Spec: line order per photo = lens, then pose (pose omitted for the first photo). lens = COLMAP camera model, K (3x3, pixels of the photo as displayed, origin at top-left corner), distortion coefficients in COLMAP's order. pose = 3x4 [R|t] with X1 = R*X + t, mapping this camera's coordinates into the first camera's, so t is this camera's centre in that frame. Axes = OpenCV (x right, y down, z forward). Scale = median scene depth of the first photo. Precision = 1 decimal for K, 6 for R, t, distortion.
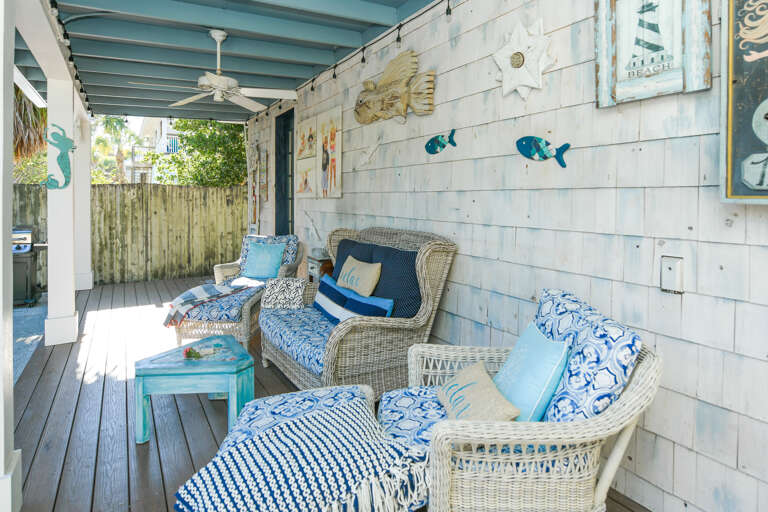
lens RADIAL K [[446.5, 0, 393.7], [0, 446.5, 201.8], [0, 0, 1]] dist [-0.004323, -0.000796]
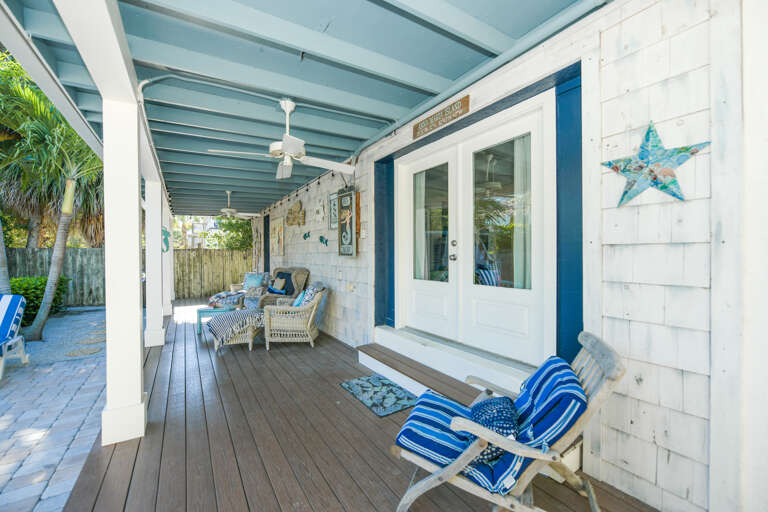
lens RADIAL K [[311.5, 0, 383.2], [0, 311.5, 258.6], [0, 0, 1]] dist [-0.002526, -0.000228]
pose [[0.999773, -0.003918, 0.020933, 0.231857], [0.003876, 0.999990, 0.002044, 0.003988], [-0.020941, -0.001963, 0.999779, -0.411002]]
